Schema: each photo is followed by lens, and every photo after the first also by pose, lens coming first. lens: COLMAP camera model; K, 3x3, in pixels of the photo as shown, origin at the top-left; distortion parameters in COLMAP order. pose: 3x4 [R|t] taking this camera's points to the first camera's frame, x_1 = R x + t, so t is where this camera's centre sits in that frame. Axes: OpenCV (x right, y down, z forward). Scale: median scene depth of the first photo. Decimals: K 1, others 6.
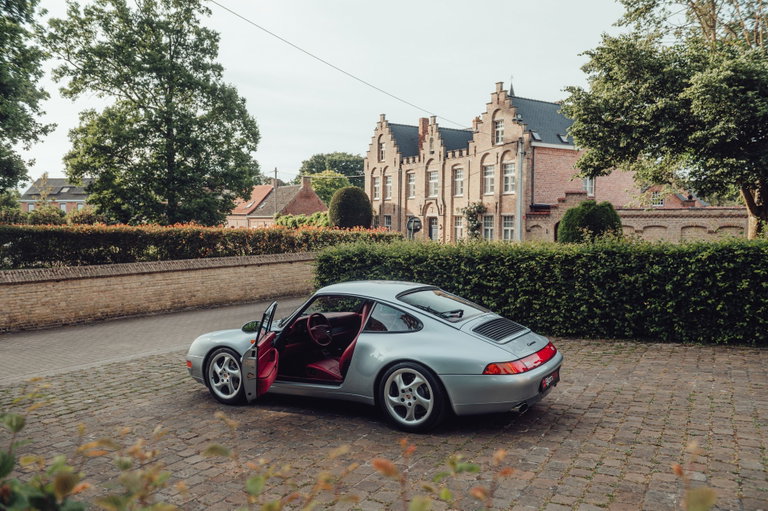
lens RADIAL K [[600.5, 0, 384.0], [0, 600.5, 255.5], [0, 0, 1]] dist [-0.021612, -0.001666]
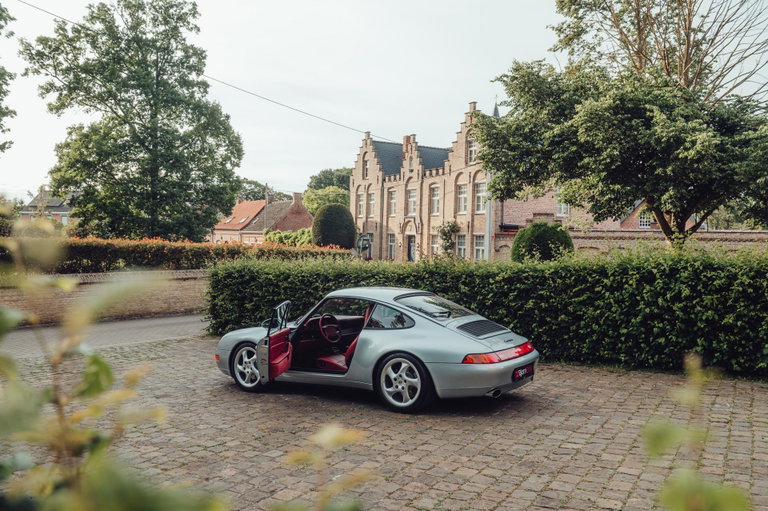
lens RADIAL K [[618.0, 0, 384.0], [0, 618.0, 255.5], [0, 0, 1]] dist [-0.017021, -0.010084]
pose [[0.999362, 0.016348, -0.031752, 0.068537], [-0.017257, 0.999442, -0.028584, -0.000468], [0.031267, 0.029114, 0.999087, -0.024465]]
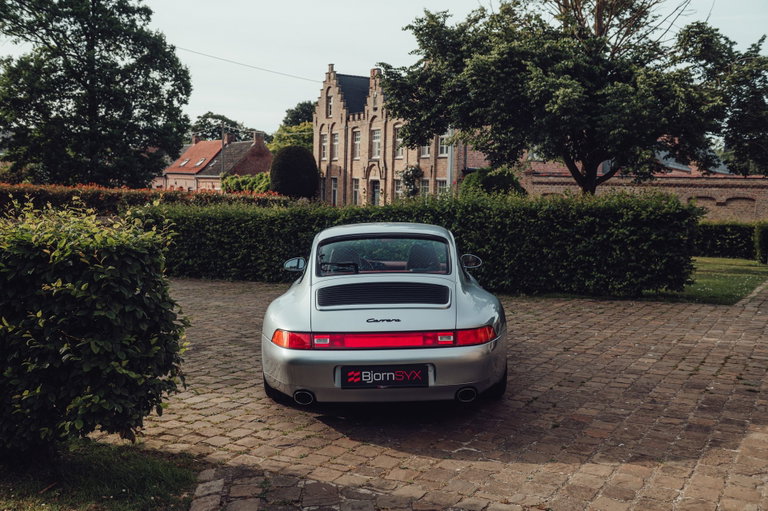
lens RADIAL K [[739.3, 0, 384.0], [0, 739.3, 255.5], [0, 0, 1]] dist [-0.014815, -0.001607]
pose [[0.999339, 0.018194, -0.031488, 0.130242], [-0.016871, 0.998984, 0.041784, 0.002414], [0.032216, -0.041225, 0.998630, -0.120442]]
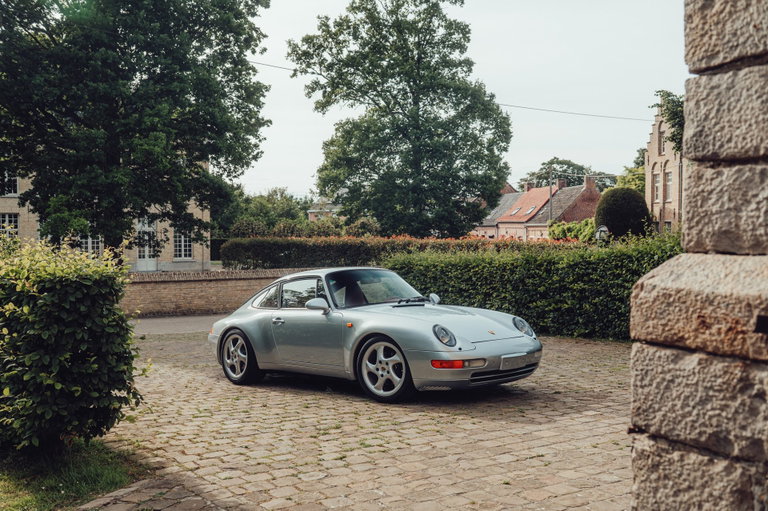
lens RADIAL K [[784.5, 0, 384.0], [0, 784.5, 255.5], [0, 0, 1]] dist [0.010130, -0.003880]
pose [[0.881966, 0.002861, -0.471304, 0.184111], [-0.013299, 0.999734, -0.018819, 0.003708], [0.471125, 0.022866, 0.881770, -0.112205]]
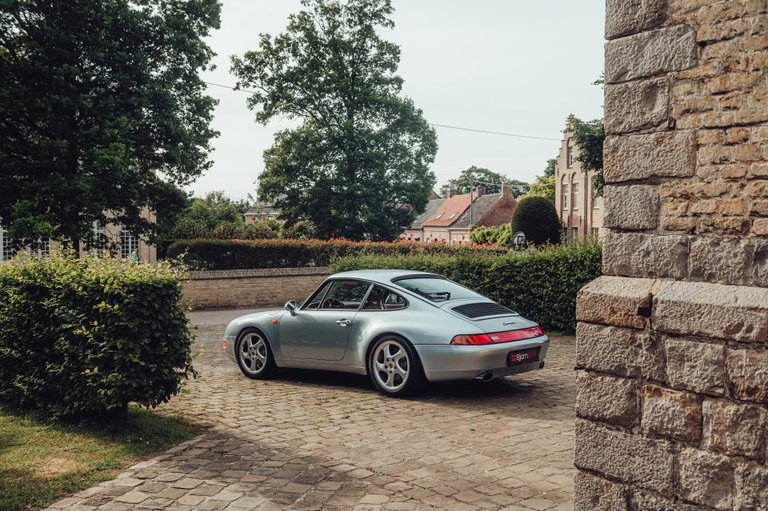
lens RADIAL K [[739.3, 0, 384.0], [0, 739.3, 255.5], [0, 0, 1]] dist [-0.014815, -0.001607]
pose [[0.922808, 0.005492, -0.385221, 0.186643], [-0.014462, 0.999687, -0.020392, 0.002542], [0.384989, 0.024388, 0.922599, -0.143178]]
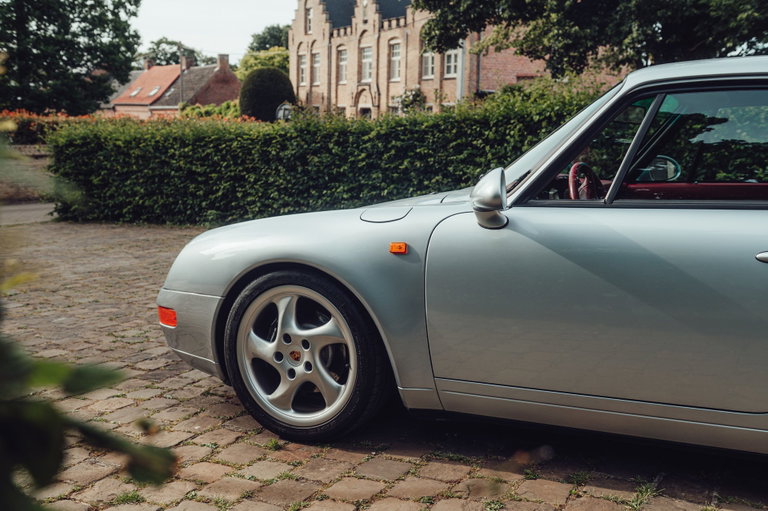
lens RADIAL K [[806.9, 0, 384.0], [0, 806.9, 255.5], [0, 0, 1]] dist [0.001887, 0.005059]
pose [[0.999942, 0.010752, -0.000313, 0.105280], [-0.010654, 0.994001, 0.108854, 0.009799], [0.001482, -0.108844, 0.994058, -0.039880]]
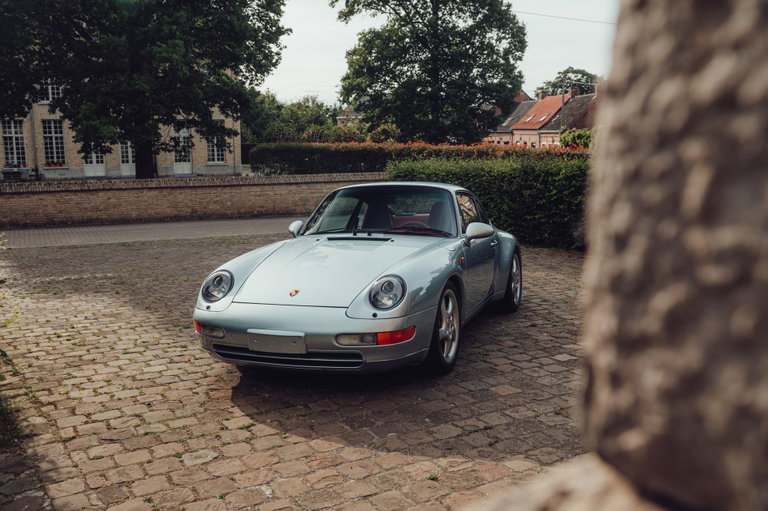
lens RADIAL K [[709.0, 0, 384.0], [0, 709.0, 255.5], [0, 0, 1]] dist [-0.002370, -0.003402]
pose [[0.863817, 0.075371, -0.498136, 0.180383], [-0.019174, 0.992948, 0.116989, 0.000297], [0.503441, -0.091506, 0.859171, -0.078129]]
